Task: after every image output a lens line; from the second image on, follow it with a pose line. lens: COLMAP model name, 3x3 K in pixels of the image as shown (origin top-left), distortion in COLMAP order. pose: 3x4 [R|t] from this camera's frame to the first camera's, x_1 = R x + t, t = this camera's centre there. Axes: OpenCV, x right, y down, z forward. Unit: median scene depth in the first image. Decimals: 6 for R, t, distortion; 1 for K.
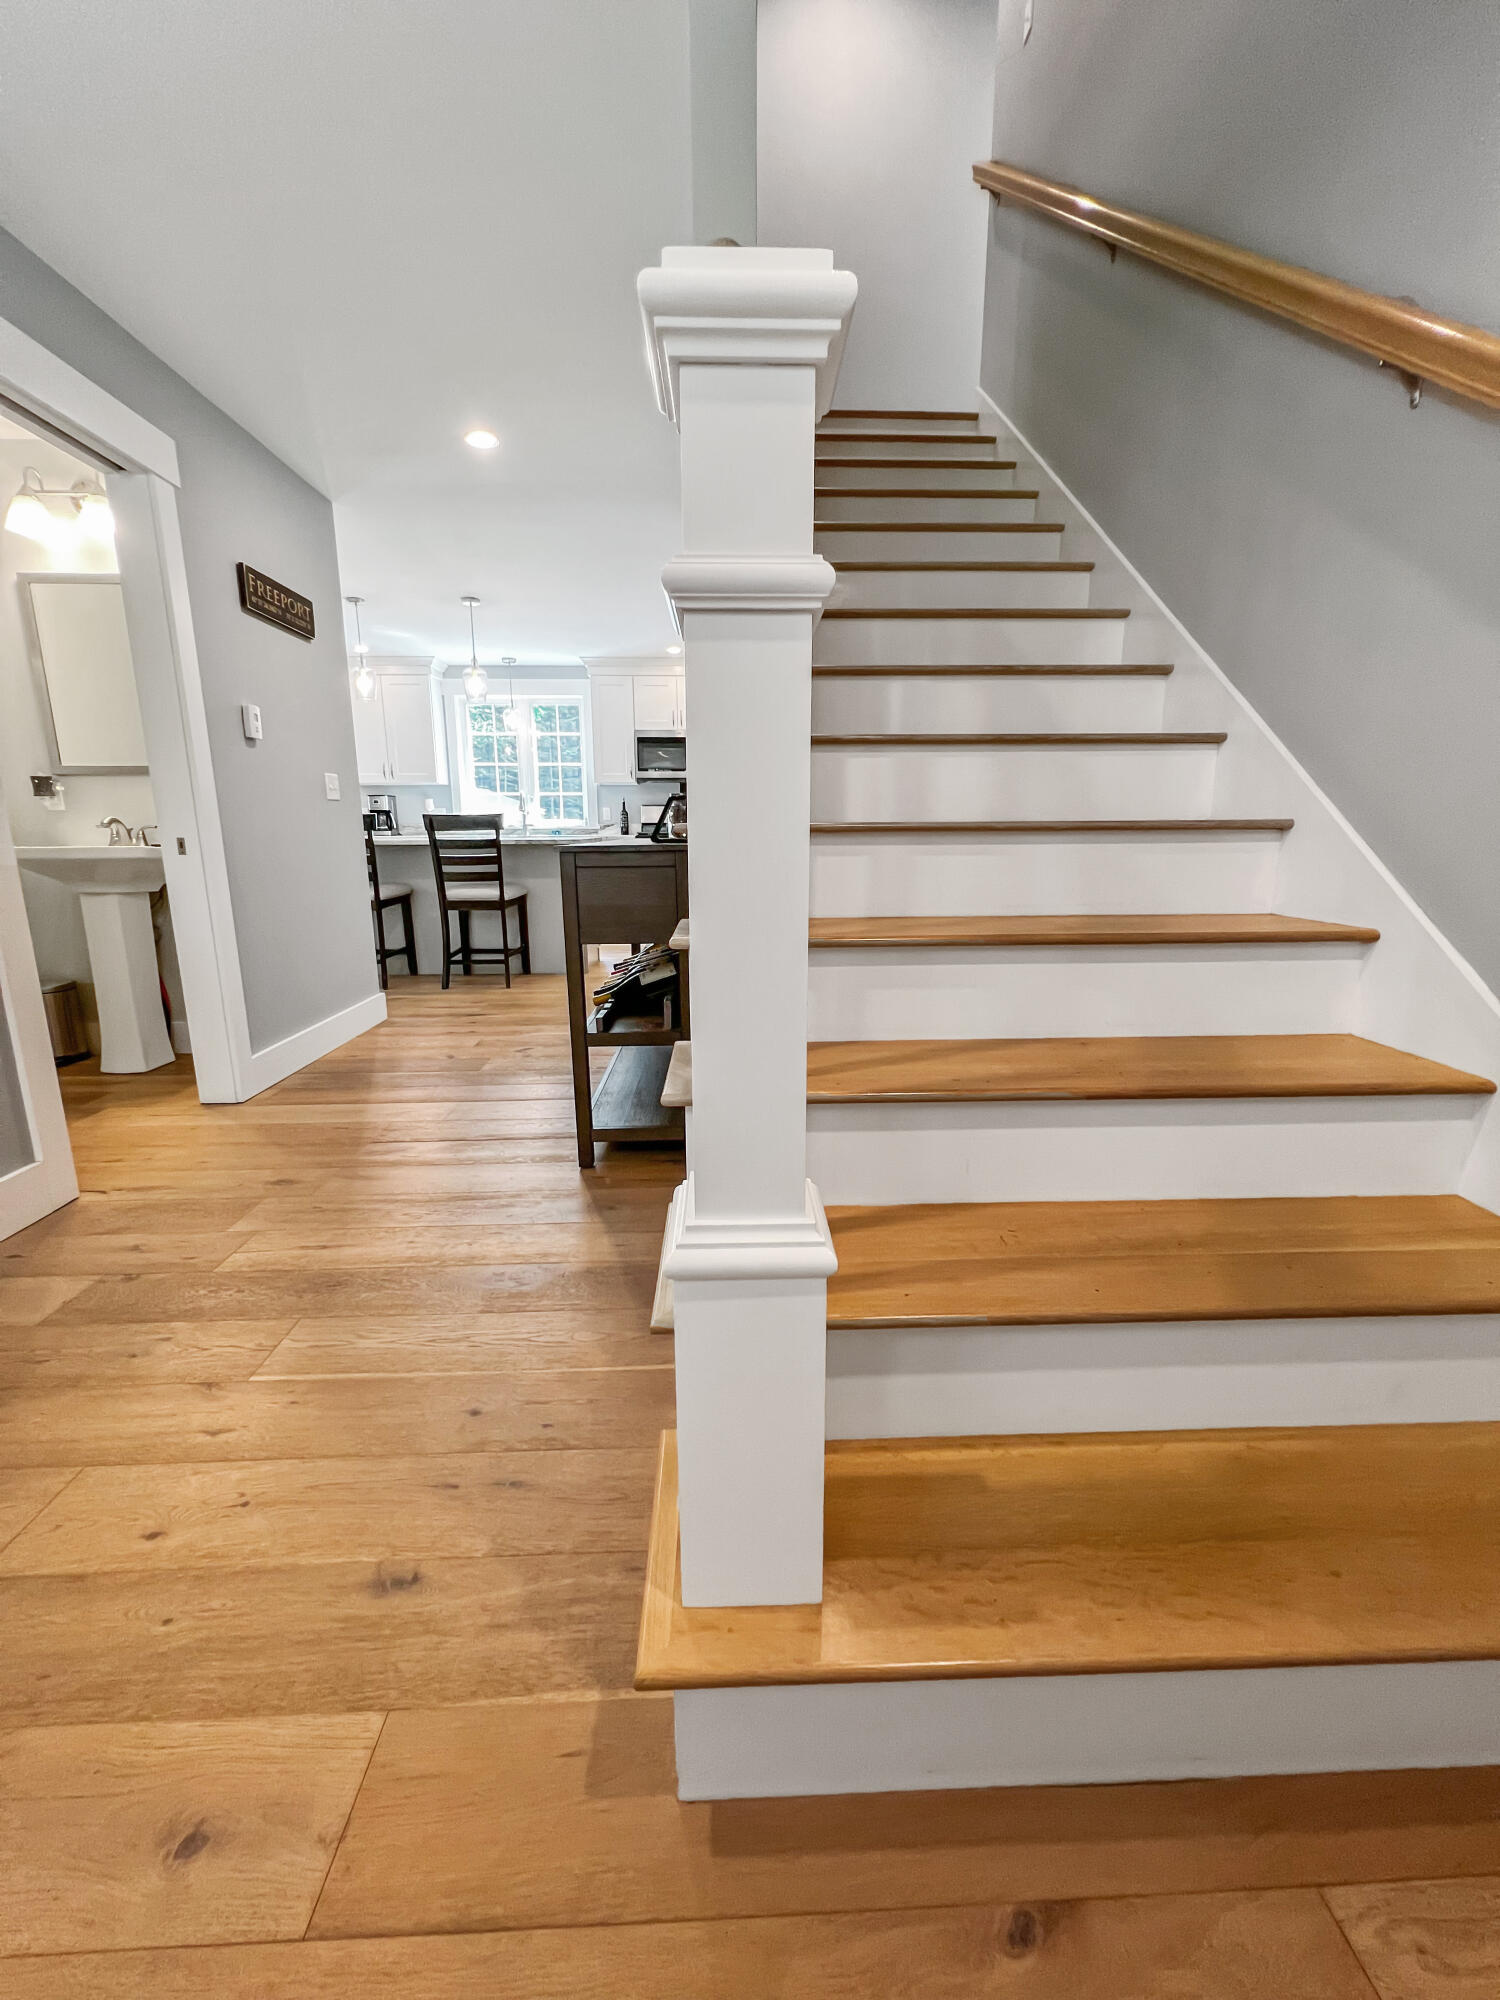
lens RADIAL K [[803.4, 0, 741.7], [0, 803.4, 984.7], [0, 0, 1]] dist [0.011886, -0.000352]
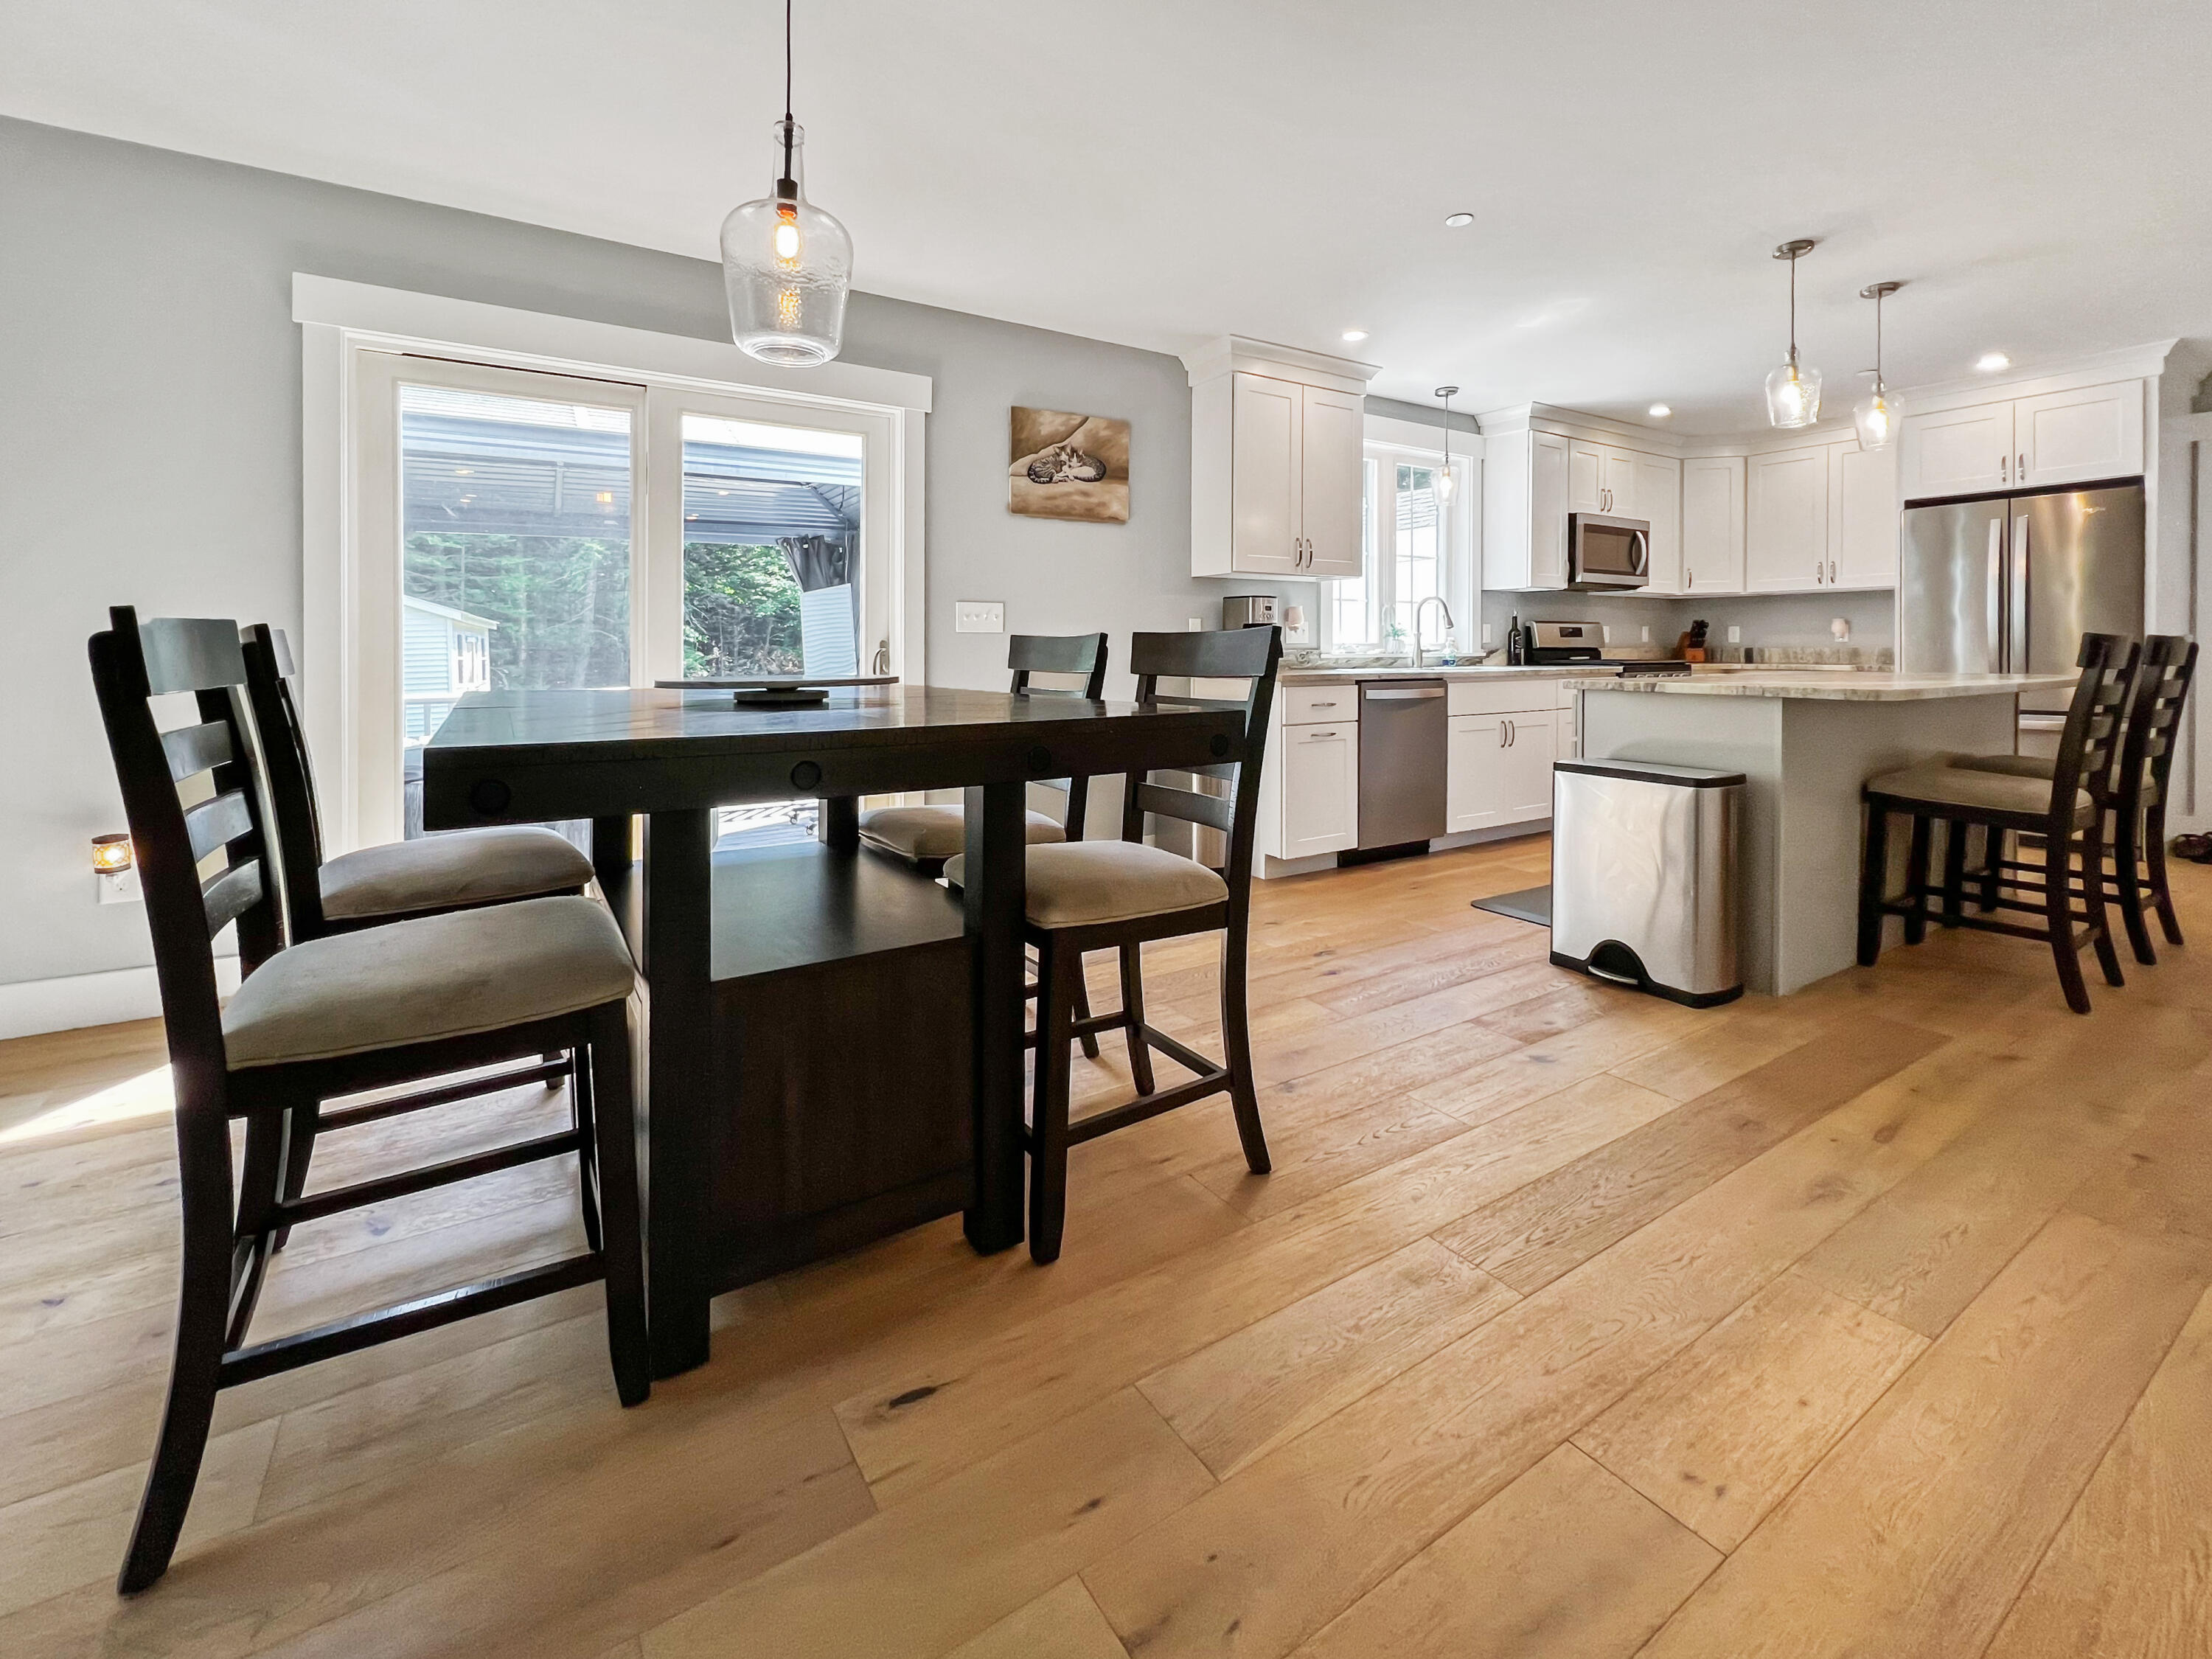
lens RADIAL K [[927.8, 0, 1115.0], [0, 927.8, 658.6], [0, 0, 1]] dist [-0.005698, 0.001495]
pose [[0.860271, -0.003218, 0.509827, -0.914548], [0.094856, 0.983530, -0.153851, -0.118908], [-0.500935, 0.180714, 0.846408, 0.584734]]
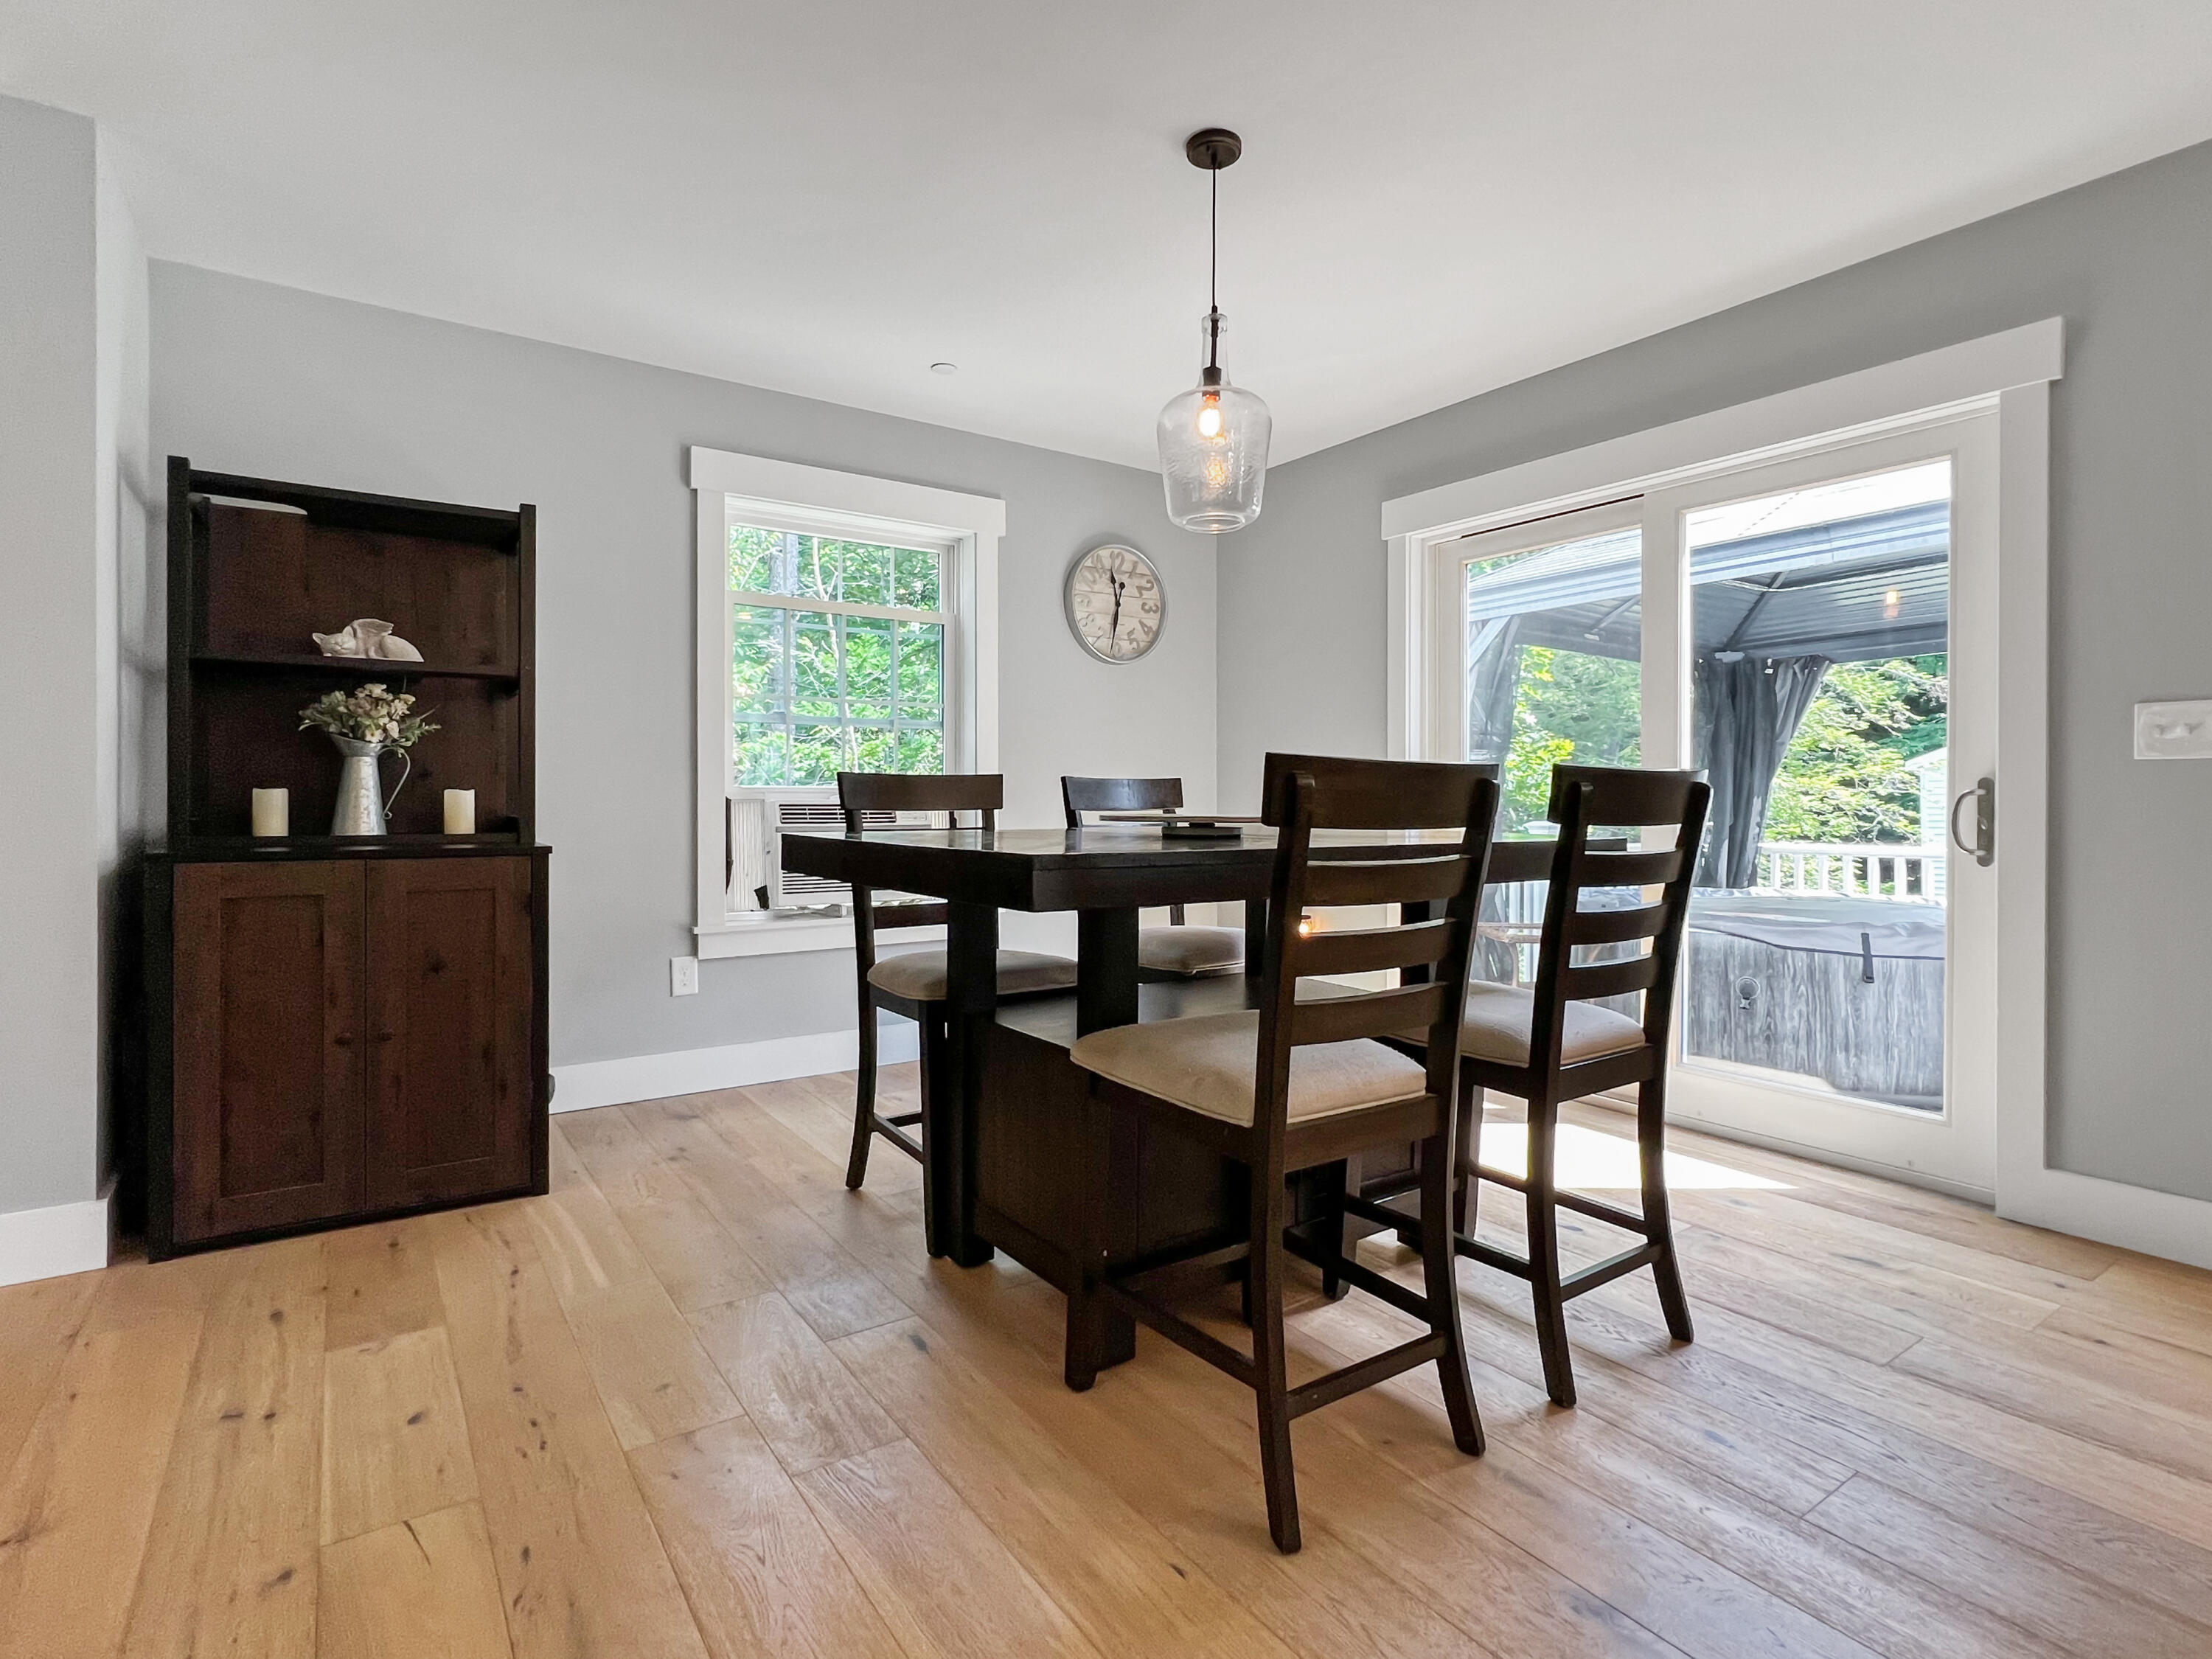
lens RADIAL K [[1102.4, 0, 1100.9], [0, 1102.4, 801.9], [0, 0, 1]] dist [-0.004309, 0.000587]
pose [[0.542891, 0.009182, -0.839753, -0.584759], [-0.164449, 0.981744, -0.095580, -0.128515], [0.823545, 0.189986, 0.534490, 0.641362]]
